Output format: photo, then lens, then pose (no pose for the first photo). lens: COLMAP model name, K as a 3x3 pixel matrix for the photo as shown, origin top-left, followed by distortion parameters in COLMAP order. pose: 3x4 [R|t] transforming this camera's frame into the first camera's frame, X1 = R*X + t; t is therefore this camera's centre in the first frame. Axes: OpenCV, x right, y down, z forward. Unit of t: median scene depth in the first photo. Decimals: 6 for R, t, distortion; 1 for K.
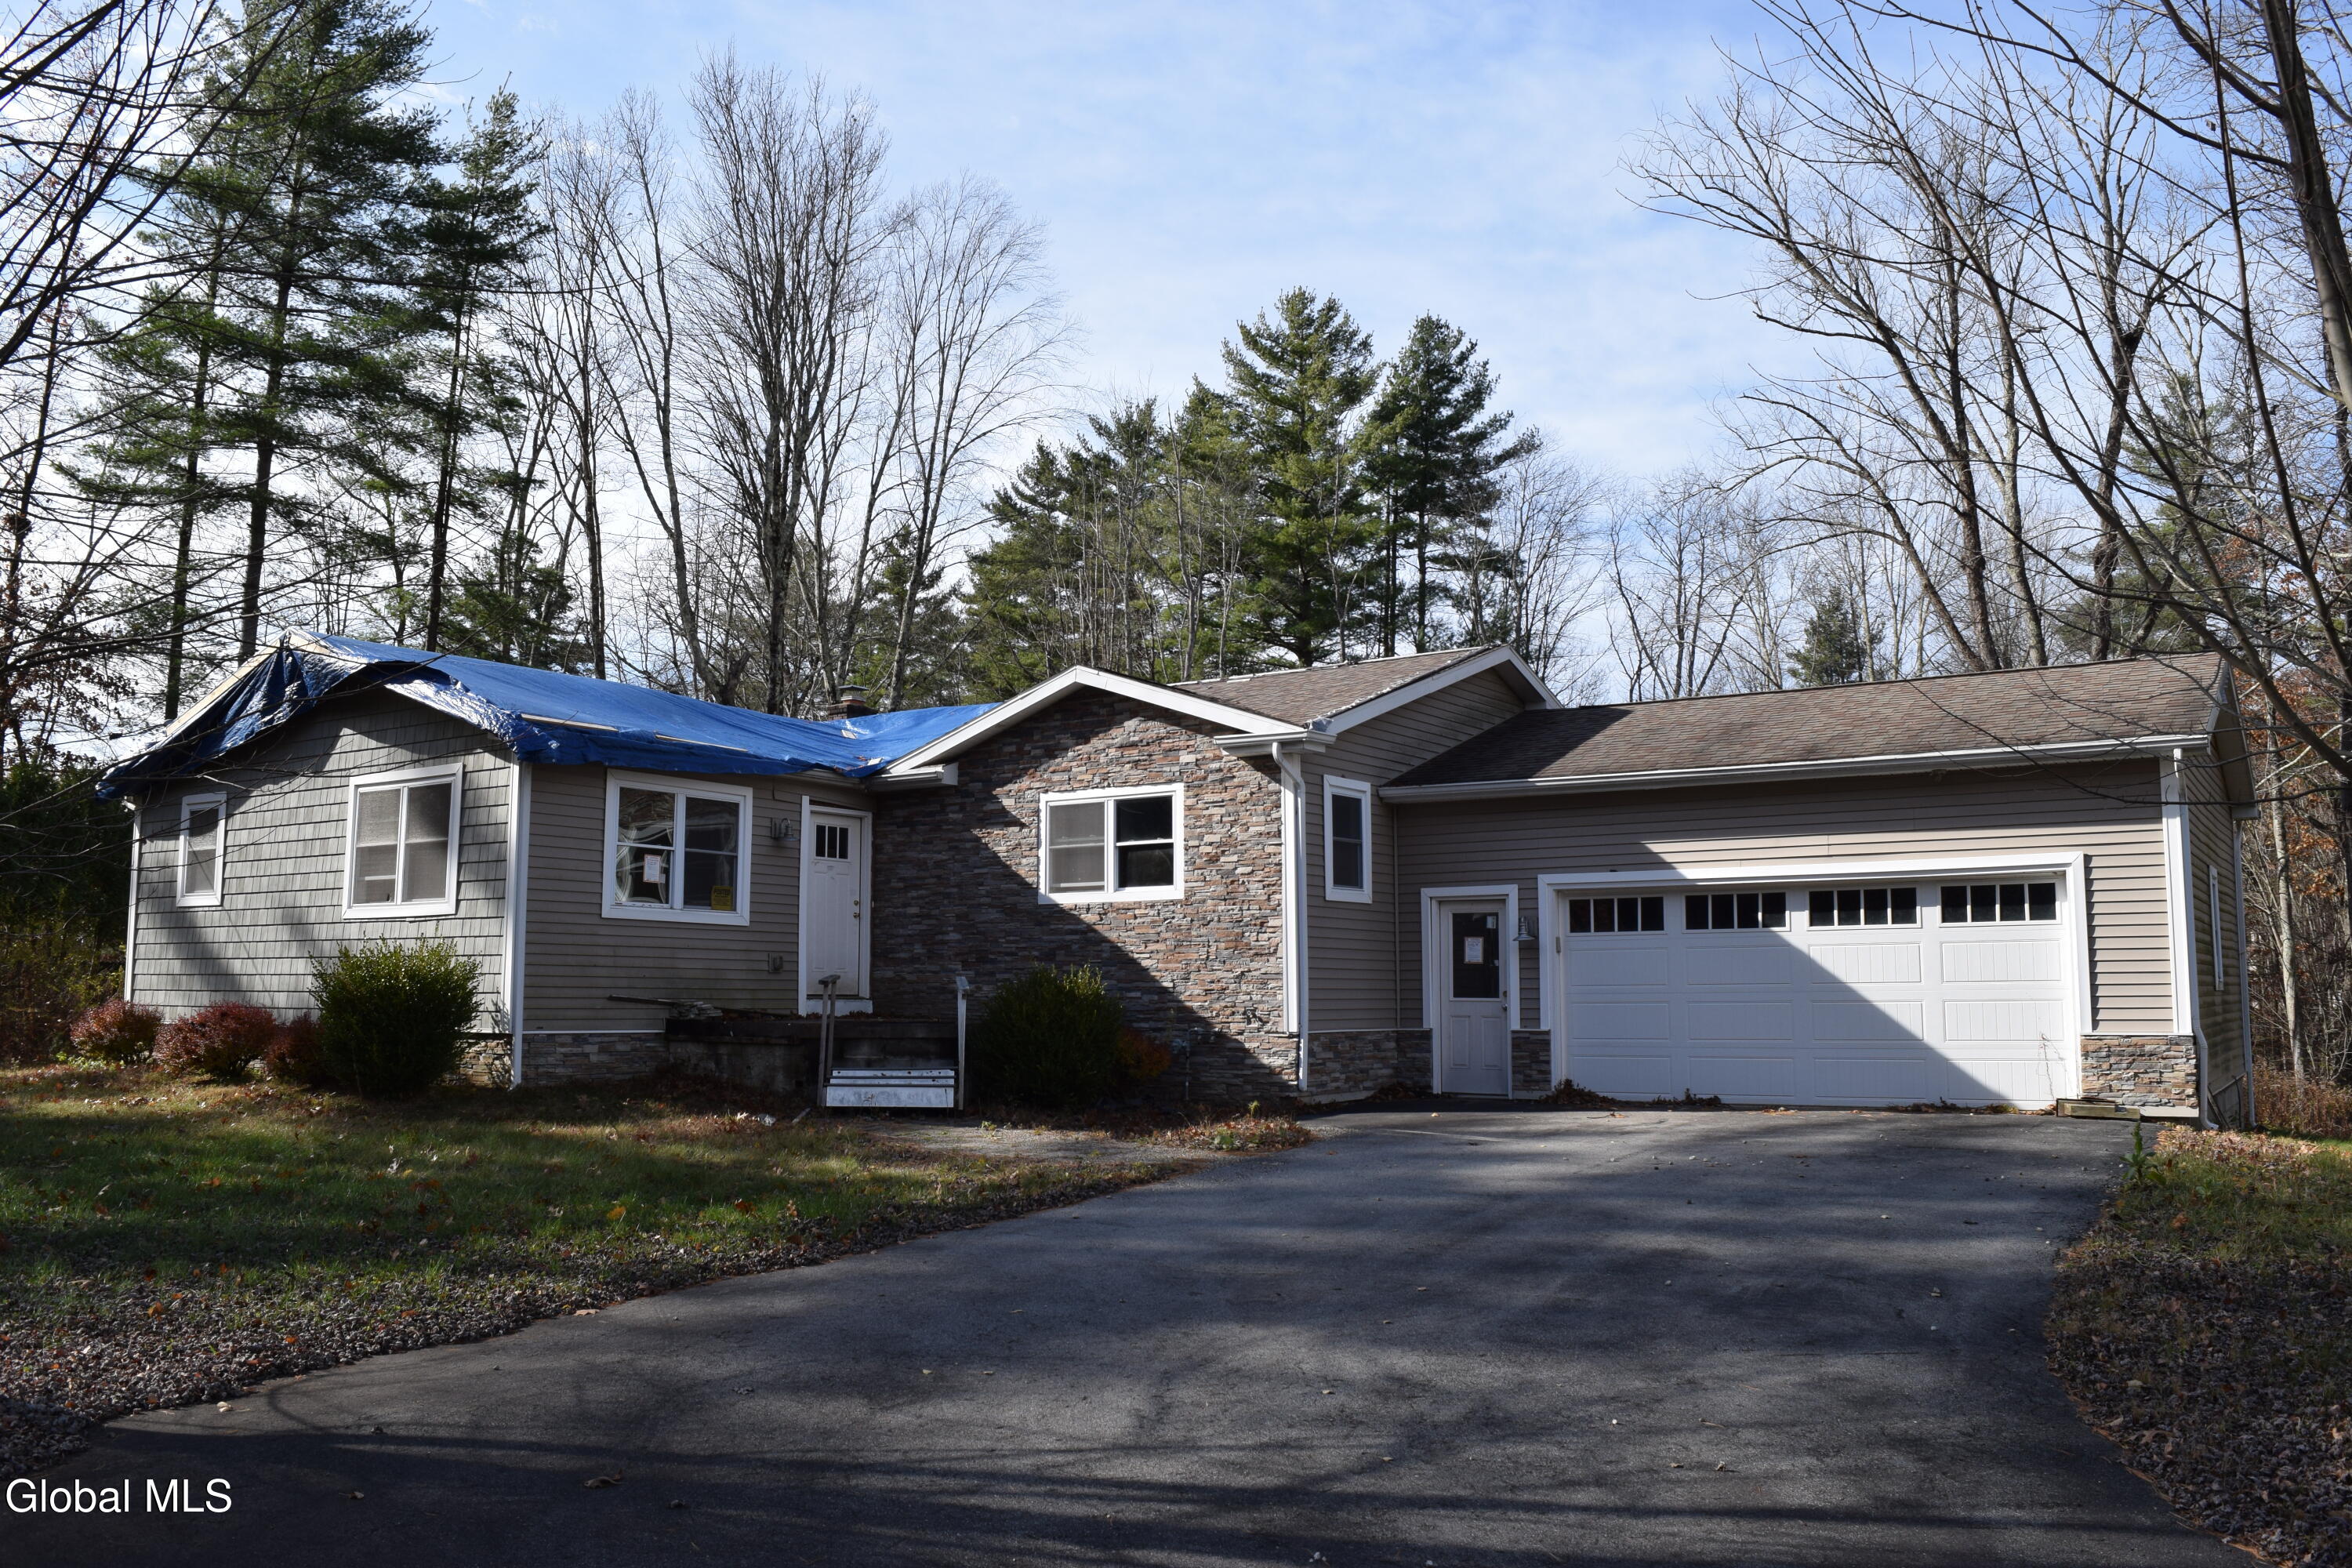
lens RADIAL K [[1845.8, 0, 1176.0], [0, 1845.8, 784.0], [0, 0, 1]] dist [-0.089704, 0.005928]
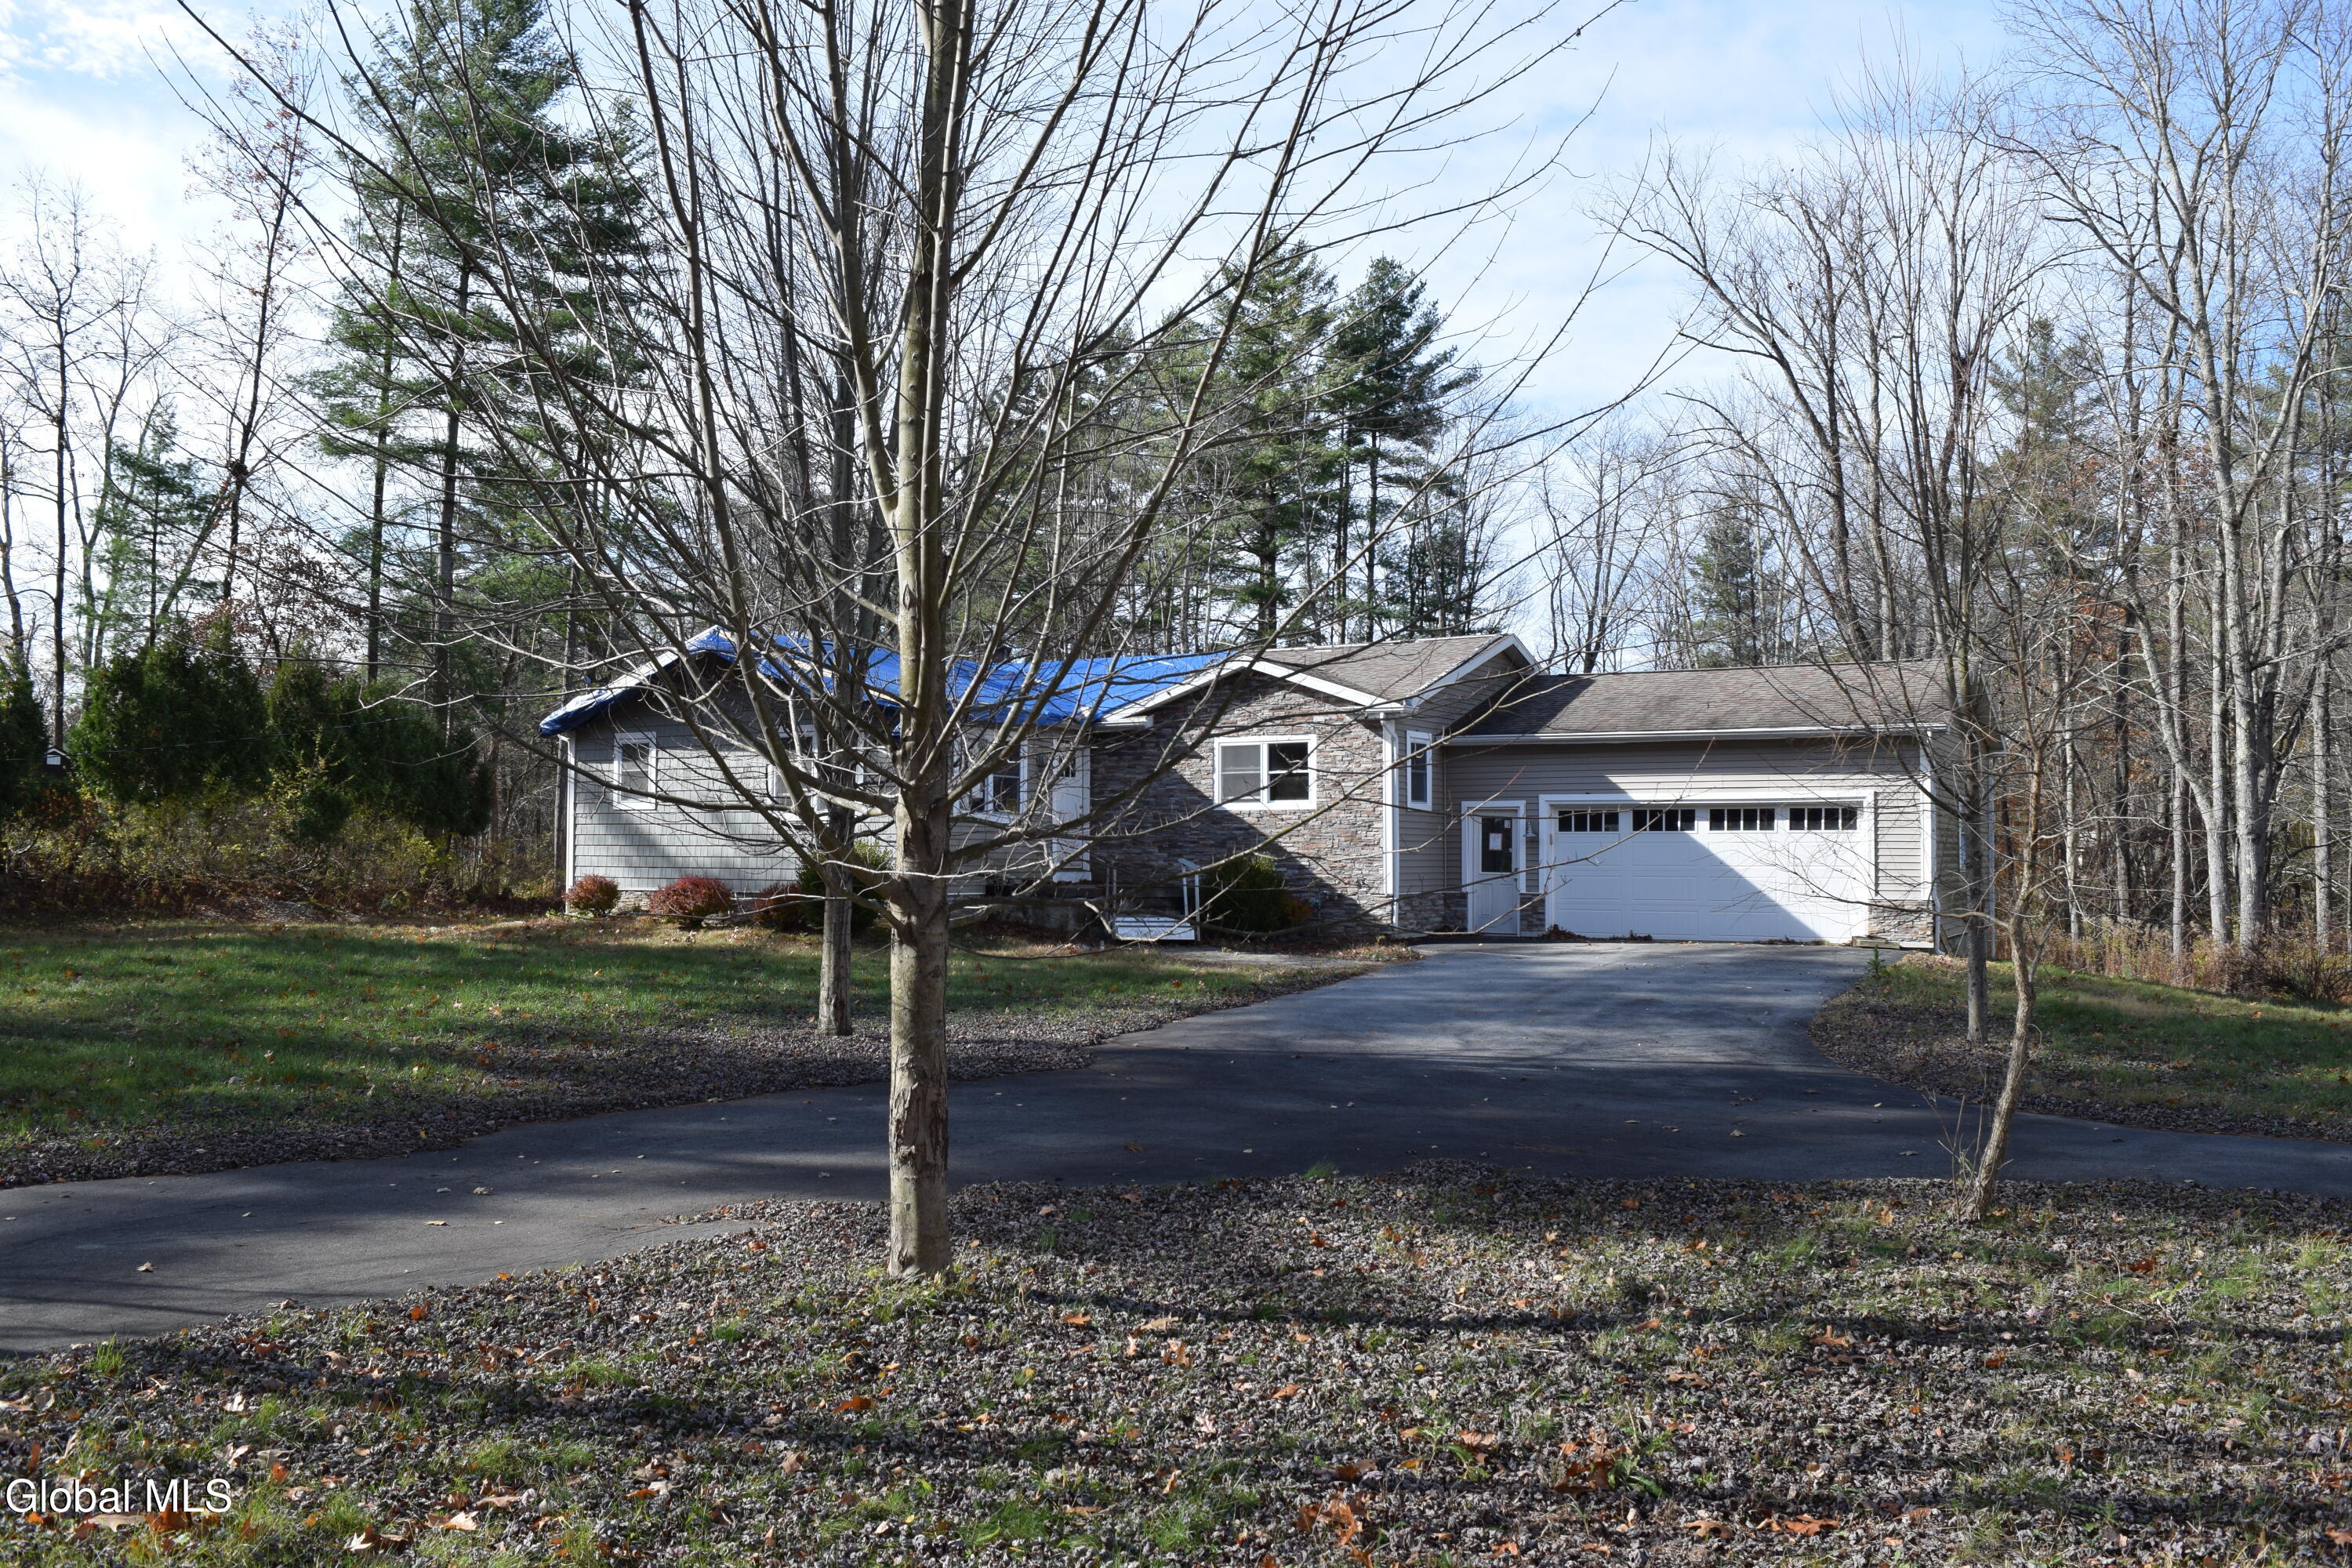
lens RADIAL K [[1845.8, 0, 1176.0], [0, 1845.8, 784.0], [0, 0, 1]] dist [-0.089704, 0.005928]
pose [[0.998478, 0.005355, 0.054888, -0.193321], [-0.009610, 0.996942, 0.077553, -0.076274], [-0.054305, -0.077962, 0.995476, -0.530198]]
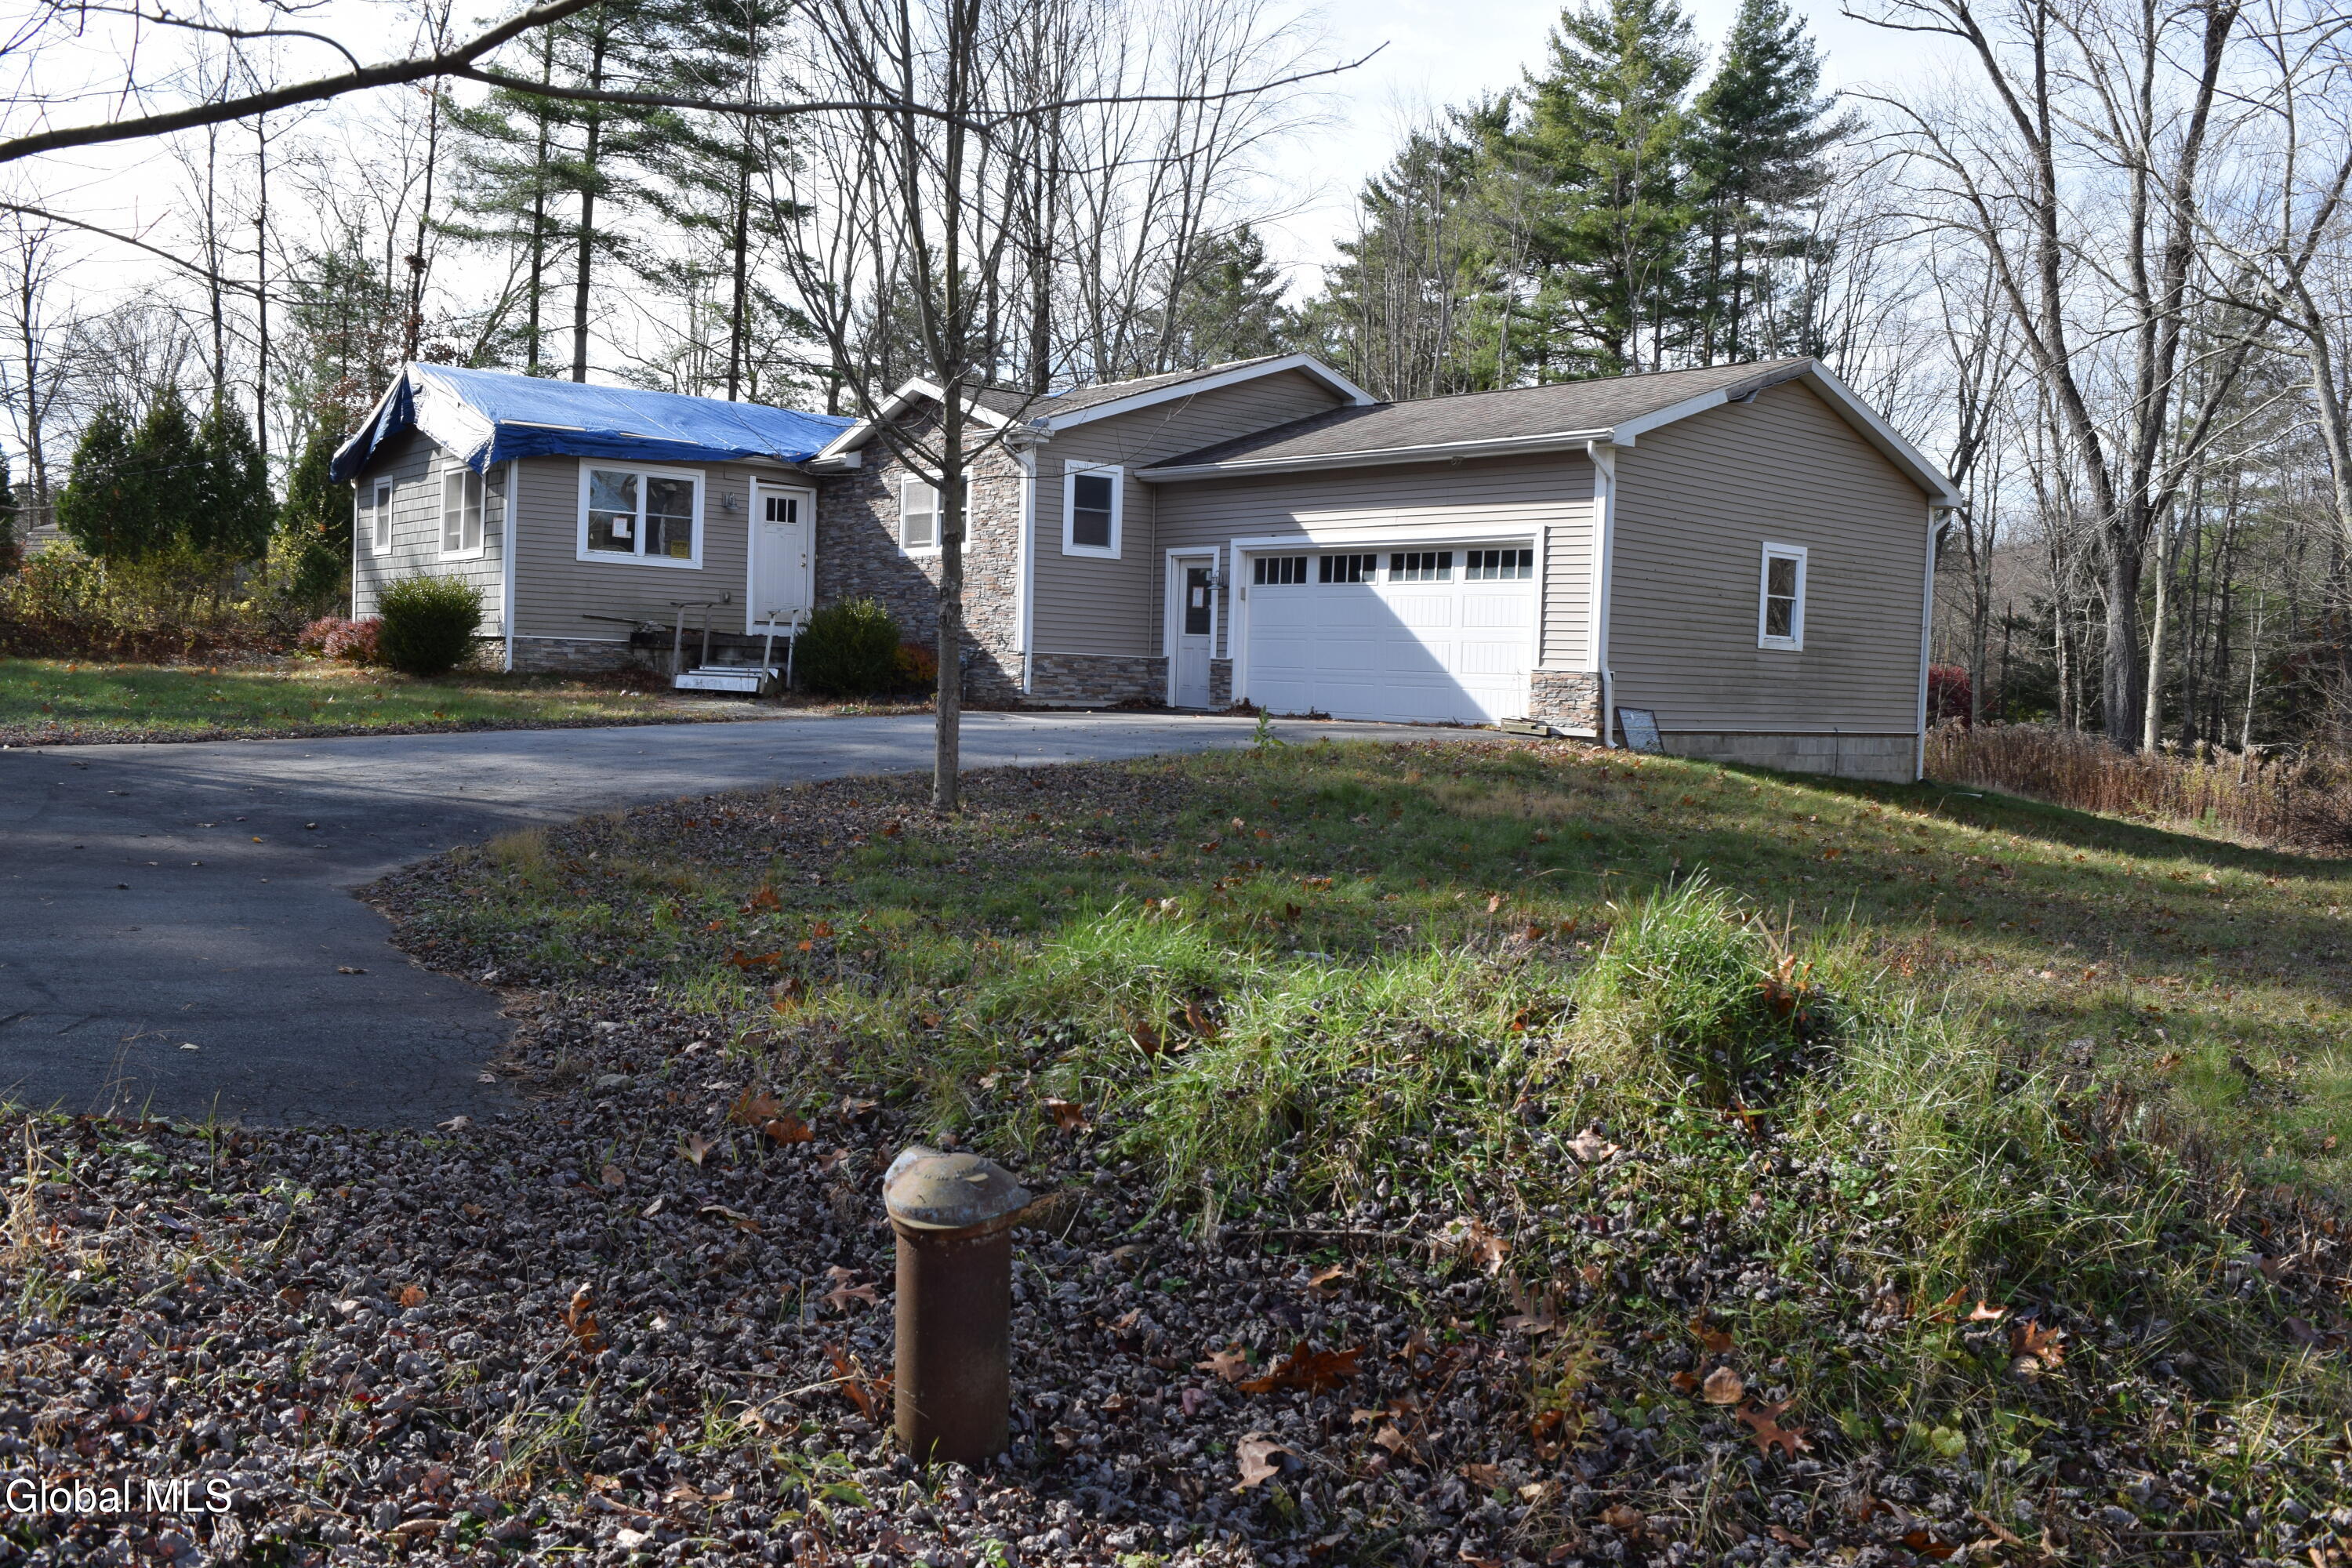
lens RADIAL K [[1845.8, 0, 1176.0], [0, 1845.8, 784.0], [0, 0, 1]] dist [-0.089704, 0.005928]
pose [[0.958271, 0.051095, -0.281259, 0.516131], [-0.003018, 0.985650, 0.168776, 0.001276], [0.285846, -0.160884, 0.944674, -0.245638]]
